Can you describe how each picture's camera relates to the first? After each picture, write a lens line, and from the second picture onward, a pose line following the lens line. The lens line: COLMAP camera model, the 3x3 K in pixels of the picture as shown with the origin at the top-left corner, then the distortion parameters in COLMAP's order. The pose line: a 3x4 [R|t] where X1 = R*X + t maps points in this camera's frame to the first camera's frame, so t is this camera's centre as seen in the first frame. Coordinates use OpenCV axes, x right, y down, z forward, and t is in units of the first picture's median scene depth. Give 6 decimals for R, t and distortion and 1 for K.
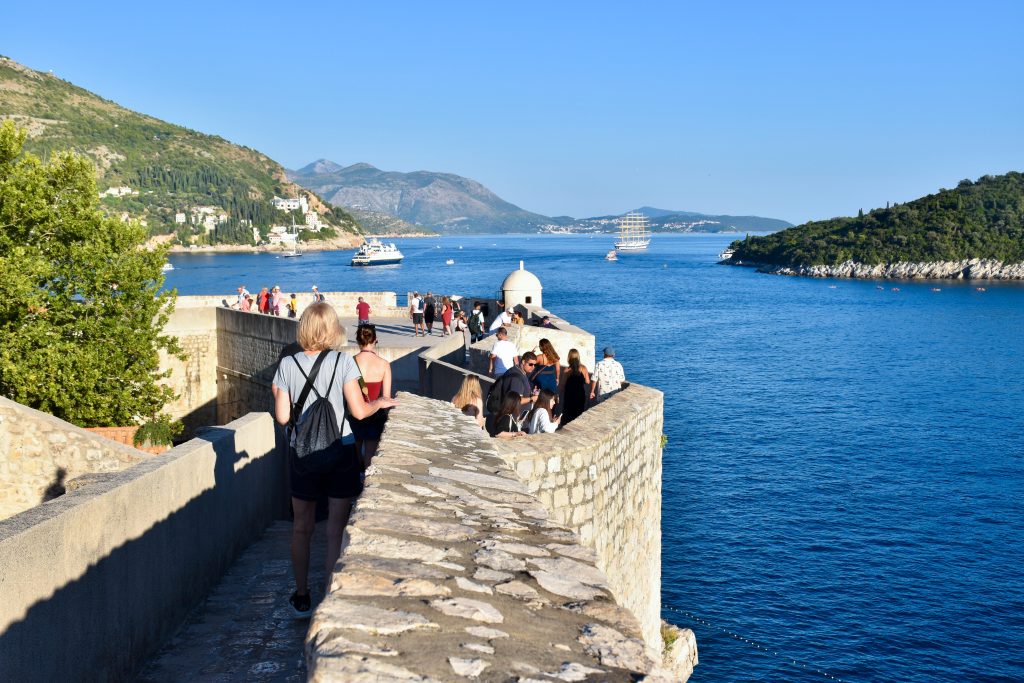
lens RADIAL K [[1924.2, 0, 539.4], [0, 1924.2, 339.2], [0, 0, 1]] dist [1.097019, 0.029885]
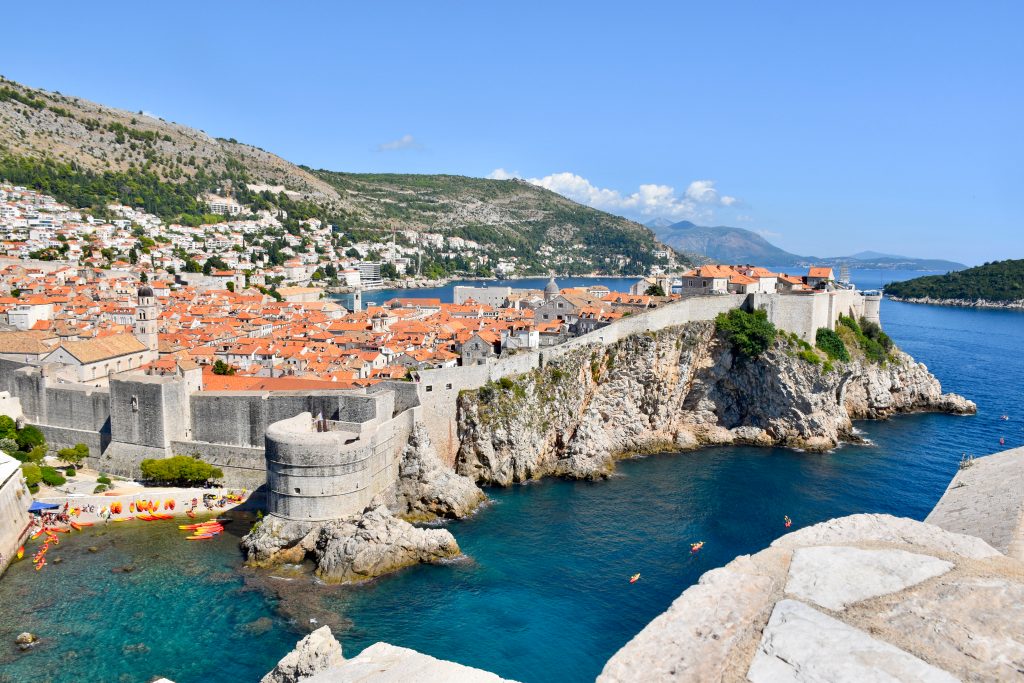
lens RADIAL K [[1653.1, 0, 512.0], [0, 1653.1, 341.5], [0, 0, 1]] dist [-0.209975, 2.771812]
pose [[0.984031, 0.033484, -0.174817, 0.015439], [-0.033661, 0.999431, 0.001957, 0.018307], [0.174783, 0.003959, 0.984599, -0.583307]]
